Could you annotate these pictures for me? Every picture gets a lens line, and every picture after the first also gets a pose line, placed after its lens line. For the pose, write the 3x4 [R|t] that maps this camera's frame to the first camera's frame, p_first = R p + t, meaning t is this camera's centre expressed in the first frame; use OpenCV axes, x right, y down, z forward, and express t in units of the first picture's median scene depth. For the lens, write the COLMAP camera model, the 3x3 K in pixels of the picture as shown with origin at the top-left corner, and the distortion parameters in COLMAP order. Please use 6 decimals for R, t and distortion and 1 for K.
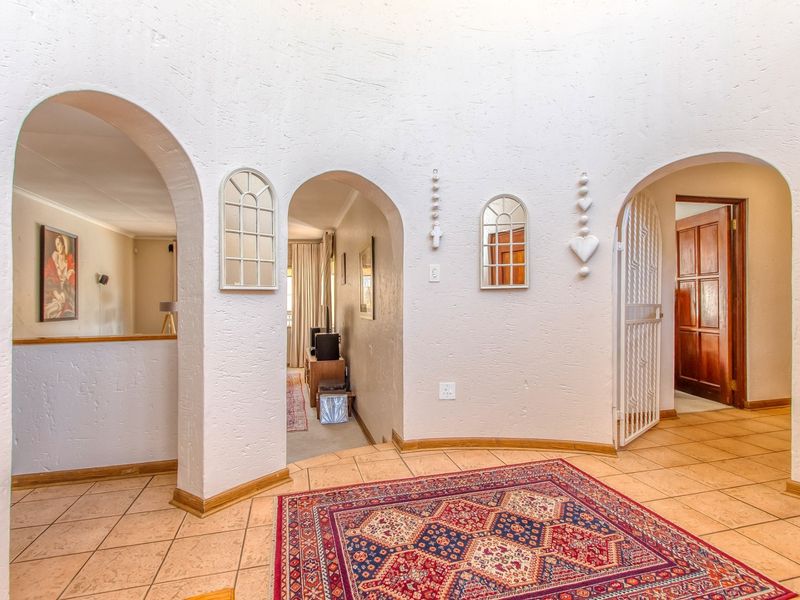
lens RADIAL K [[402.8, 0, 397.7], [0, 402.8, 321.3], [0, 0, 1]] dist [0.001142, -0.000253]
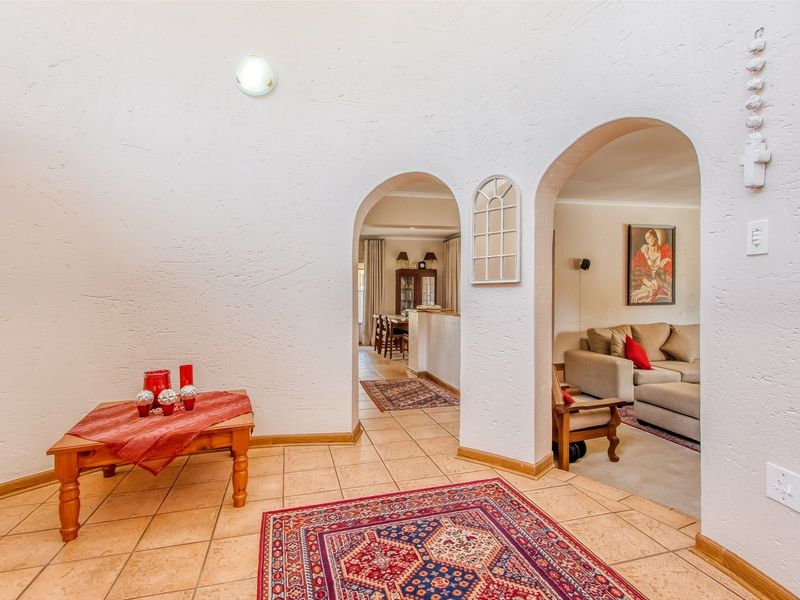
lens RADIAL K [[411.4, 0, 400.0], [0, 411.4, 300.0], [0, 0, 1]] dist [0.000431, -0.001005]
pose [[0.011599, 0.025619, -0.999604, 0.877281], [-0.035014, 0.999069, 0.025199, -0.057932], [0.999320, 0.034708, 0.012485, 0.813270]]
